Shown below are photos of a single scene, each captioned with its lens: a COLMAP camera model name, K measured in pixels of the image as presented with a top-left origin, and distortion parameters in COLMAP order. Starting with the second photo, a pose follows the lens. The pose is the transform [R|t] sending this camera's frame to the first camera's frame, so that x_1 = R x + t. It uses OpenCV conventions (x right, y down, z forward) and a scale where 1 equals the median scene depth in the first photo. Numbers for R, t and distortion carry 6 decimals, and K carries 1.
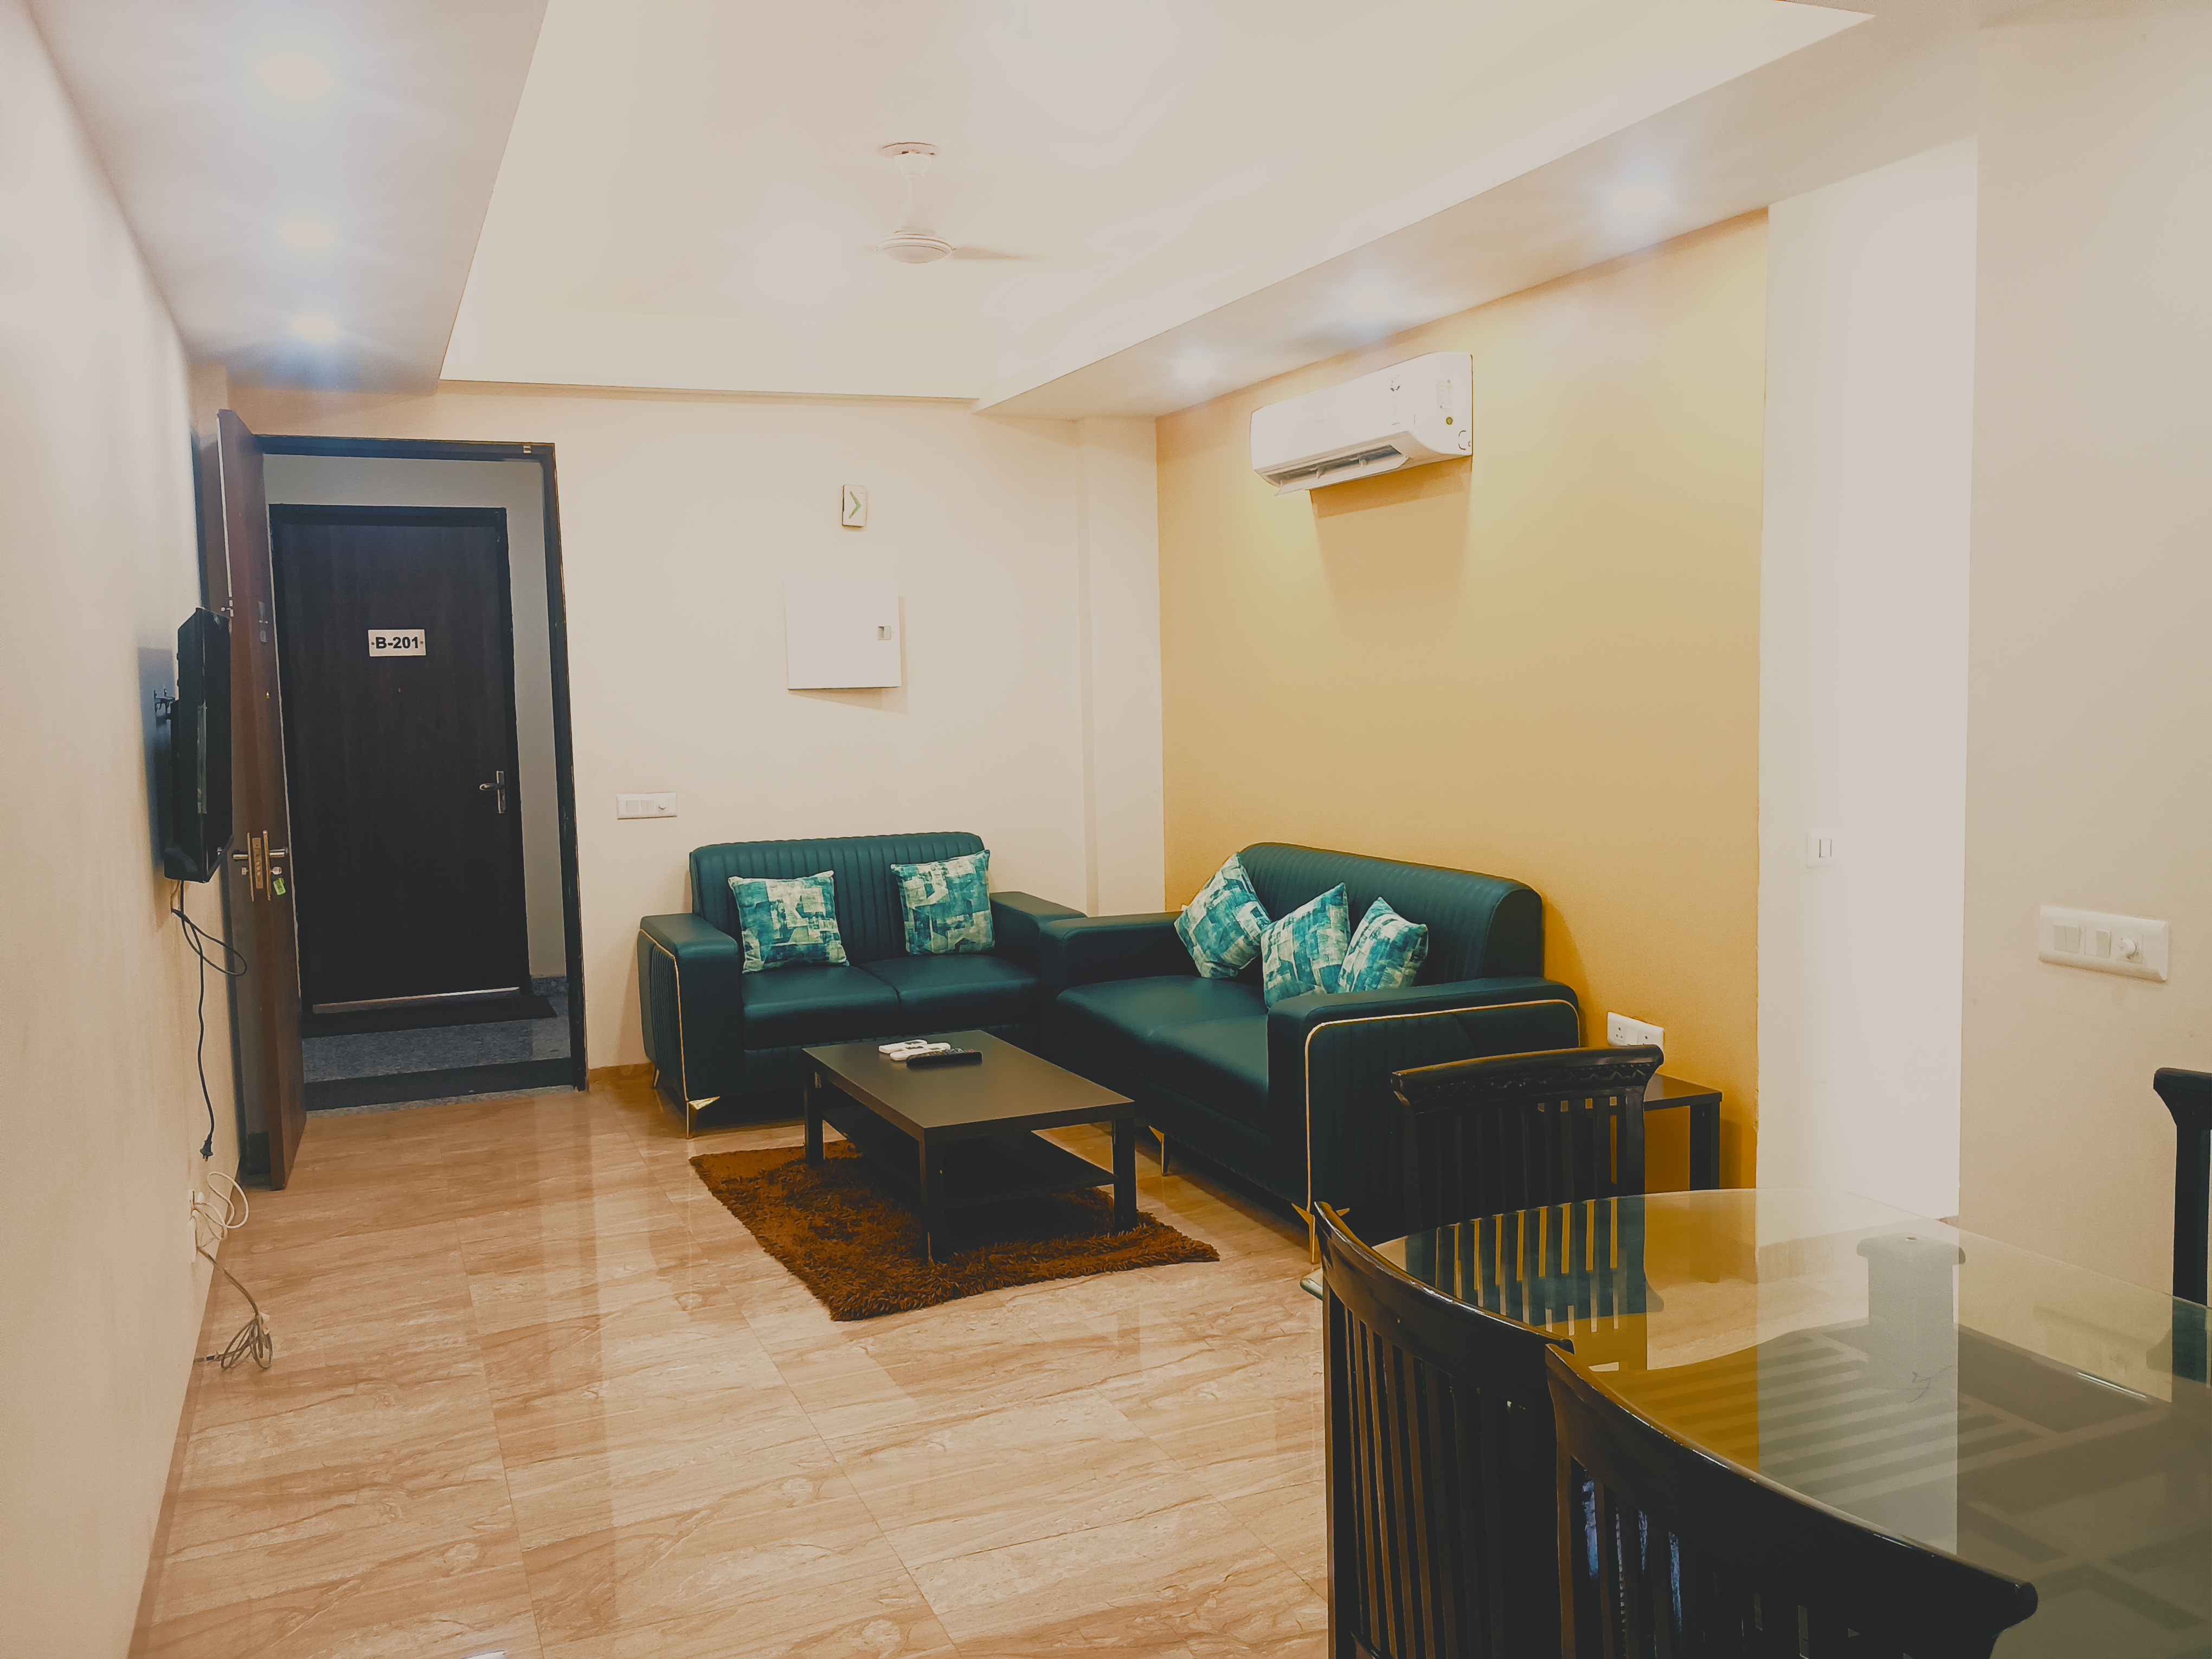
lens RADIAL K [[1848.6, 0, 1106.5], [0, 1848.6, 826.3], [0, 0, 1]] dist [0.032734, -0.012910]
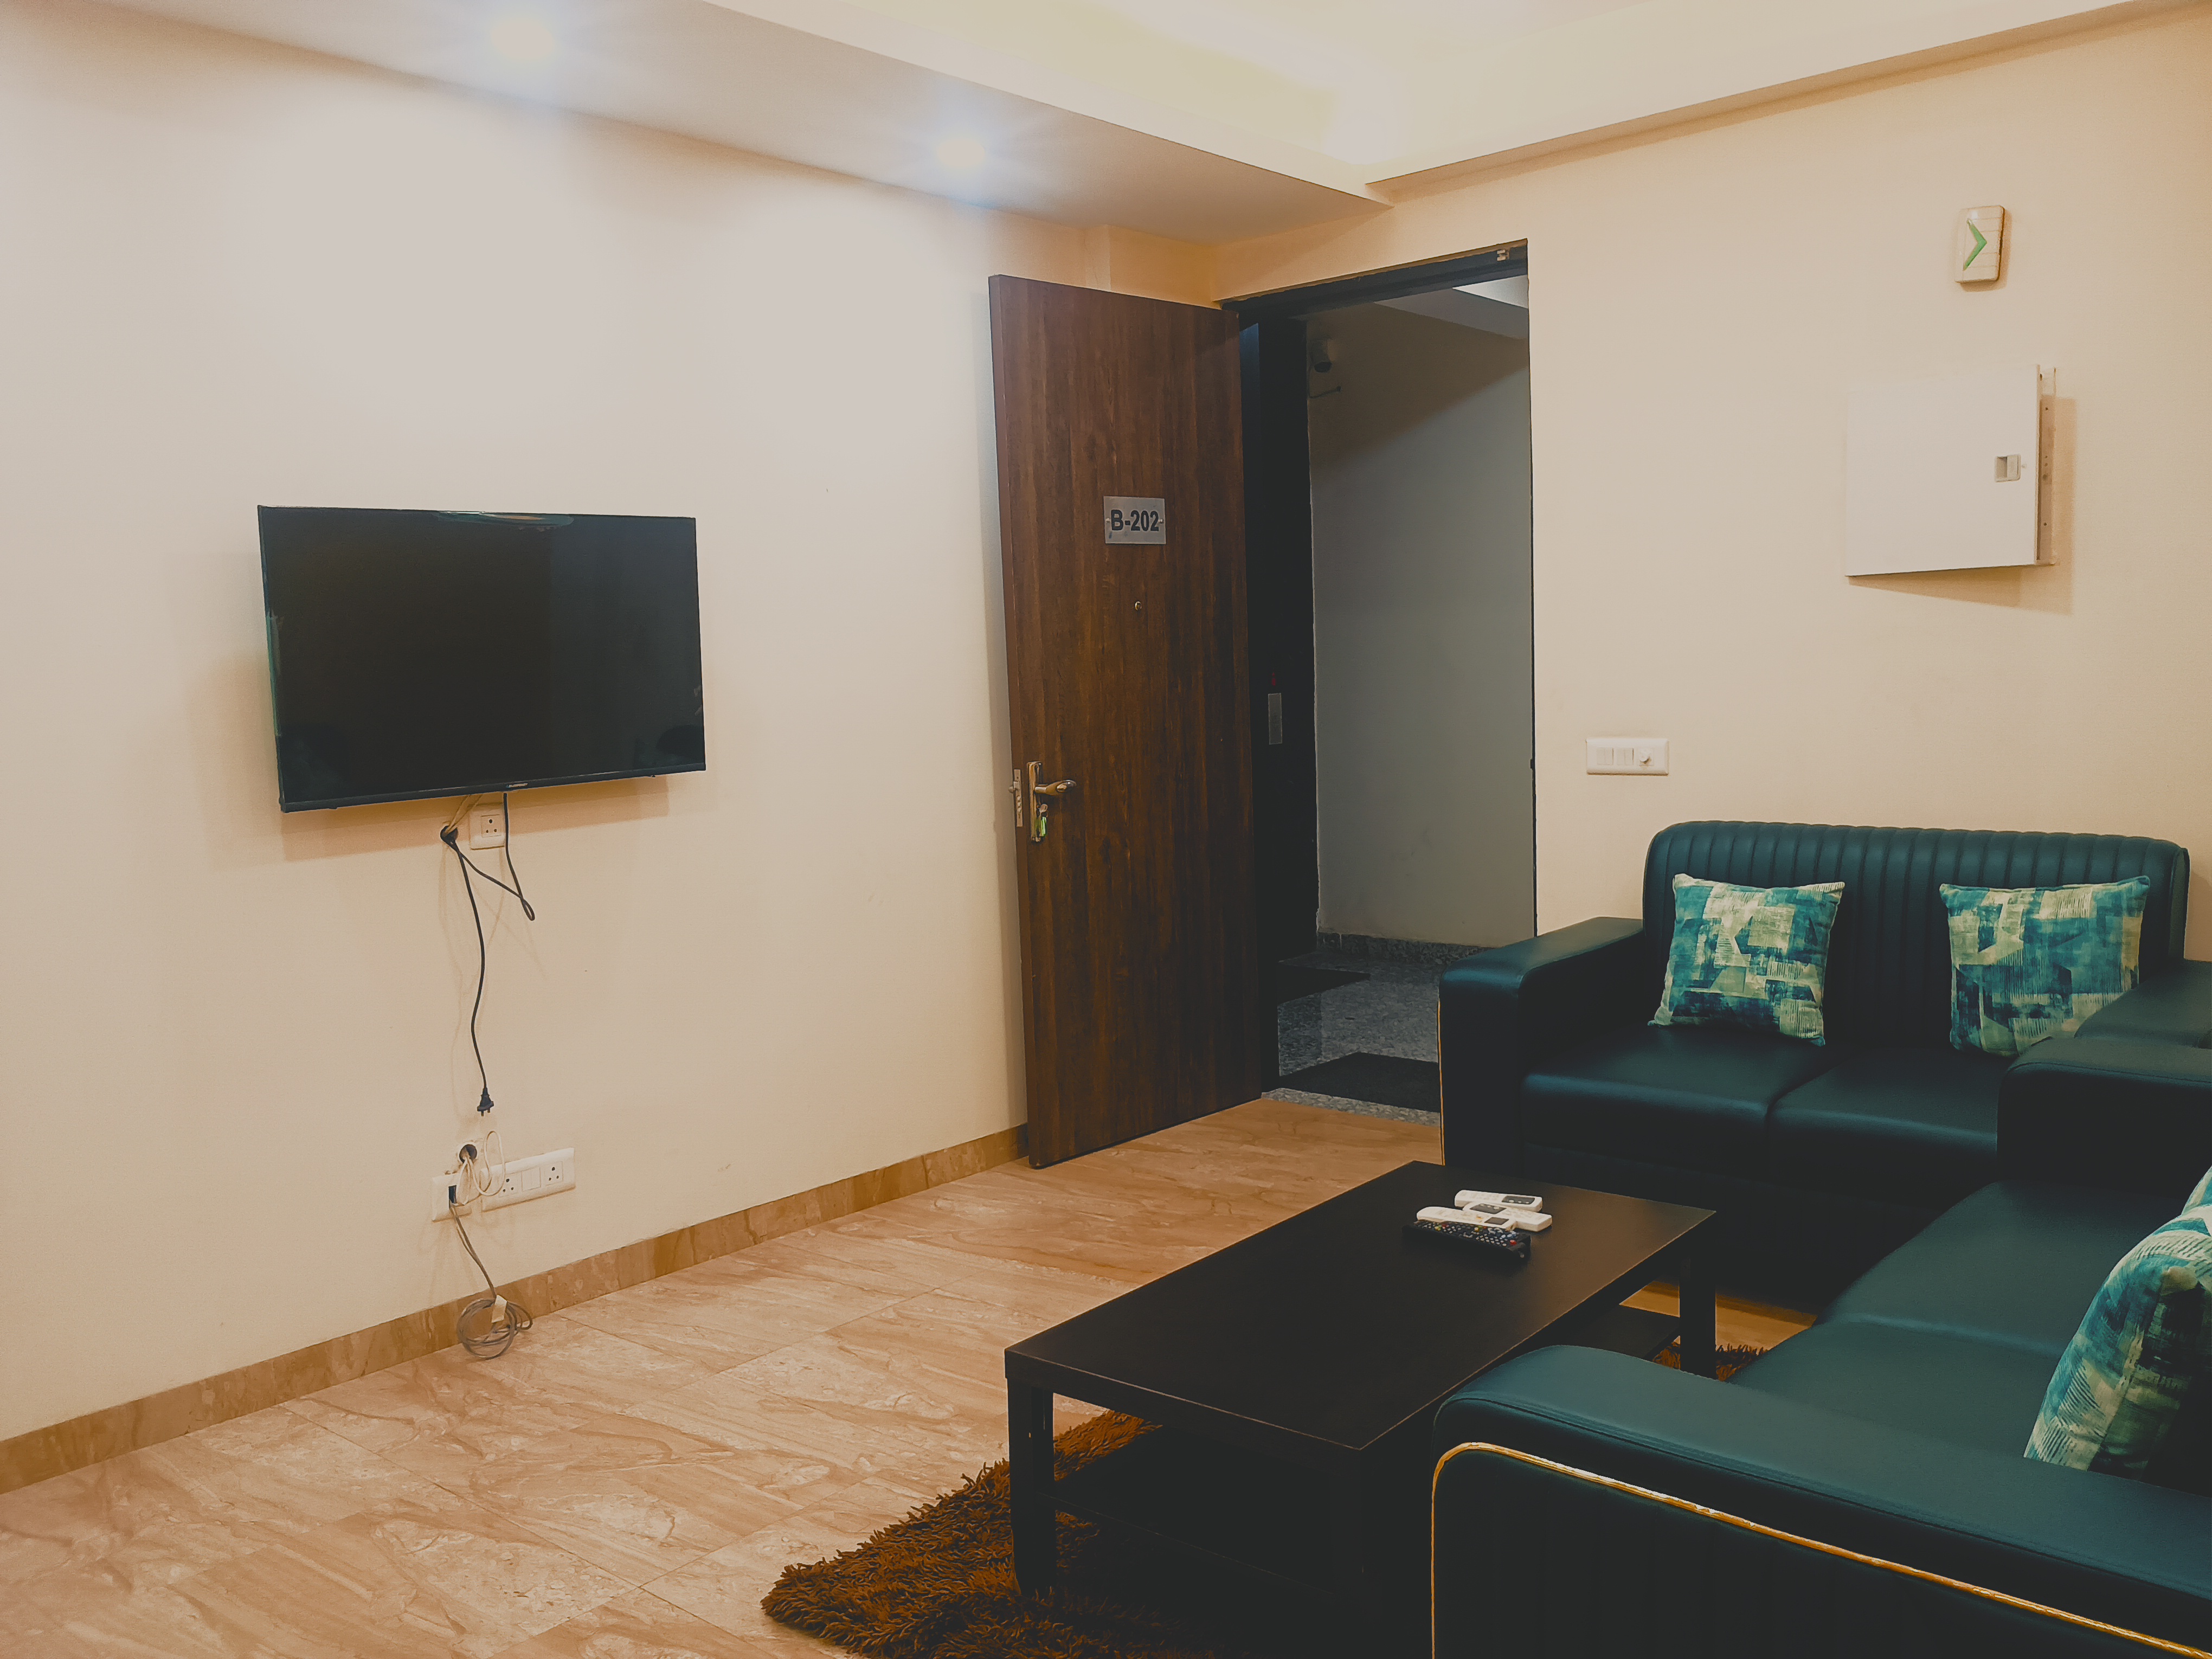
lens RADIAL K [[1848.6, 0, 1105.4], [0, 1848.6, 833.1], [0, 0, 1]] dist [0.032734, -0.012910]
pose [[0.446587, 0.091521, -0.890047, 0.279621], [-0.047944, 0.995773, 0.078336, -0.027493], [0.893455, 0.007689, 0.449087, 0.531627]]
